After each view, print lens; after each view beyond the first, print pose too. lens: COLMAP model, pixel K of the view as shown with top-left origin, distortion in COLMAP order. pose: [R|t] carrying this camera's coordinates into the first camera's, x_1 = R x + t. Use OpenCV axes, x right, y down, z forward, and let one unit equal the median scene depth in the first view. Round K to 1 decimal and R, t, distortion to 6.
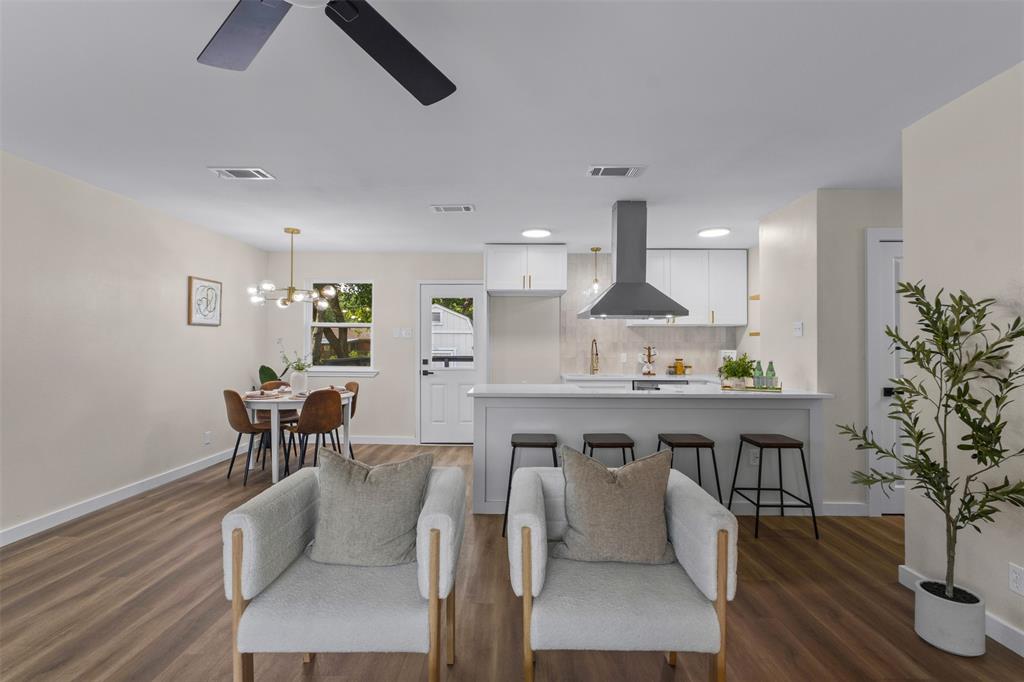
lens RADIAL K [[472.5, 0, 511.4], [0, 472.5, 344.3], [0, 0, 1]] dist [0.001538, 0.000098]
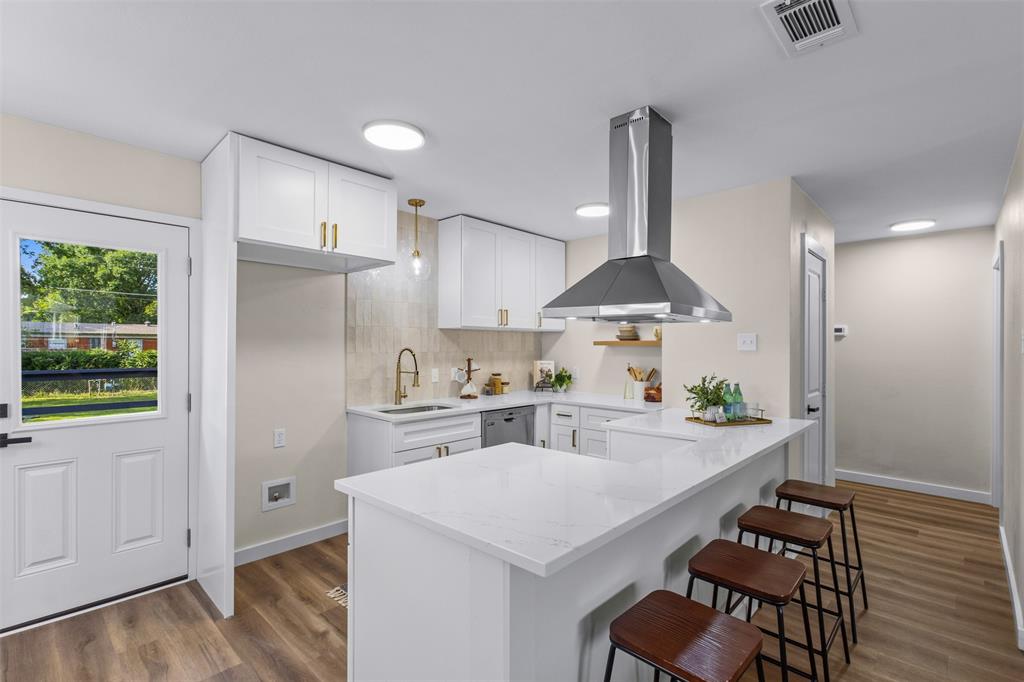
lens RADIAL K [[472.5, 0, 511.4], [0, 472.5, 344.3], [0, 0, 1]] dist [0.001538, 0.000098]
pose [[0.684560, 0.001952, 0.728954, -0.222356], [-0.005653, 0.999981, 0.002631, -0.022161], [-0.728934, -0.005922, 0.684558, 0.577896]]
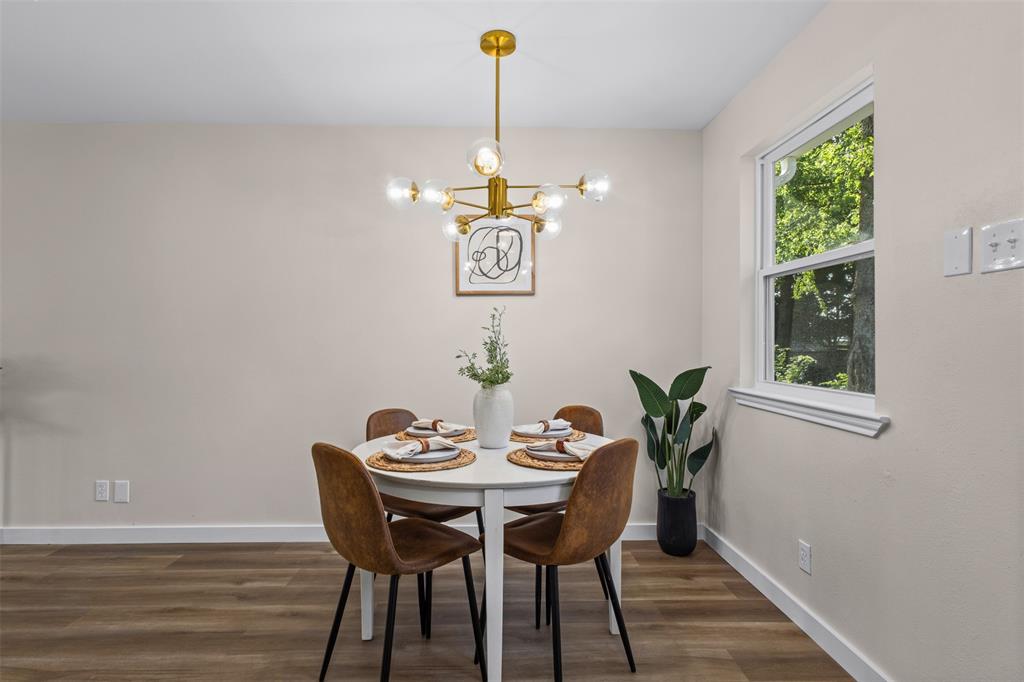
lens RADIAL K [[513.1, 0, 512.0], [0, 513.1, 341.0], [0, 0, 1]] dist [-0.000955, 0.000161]
pose [[0.034928, -0.004762, -0.999378, -0.018000], [0.004599, 0.999979, -0.004604, 0.019811], [0.999379, -0.004435, 0.034949, 0.991220]]
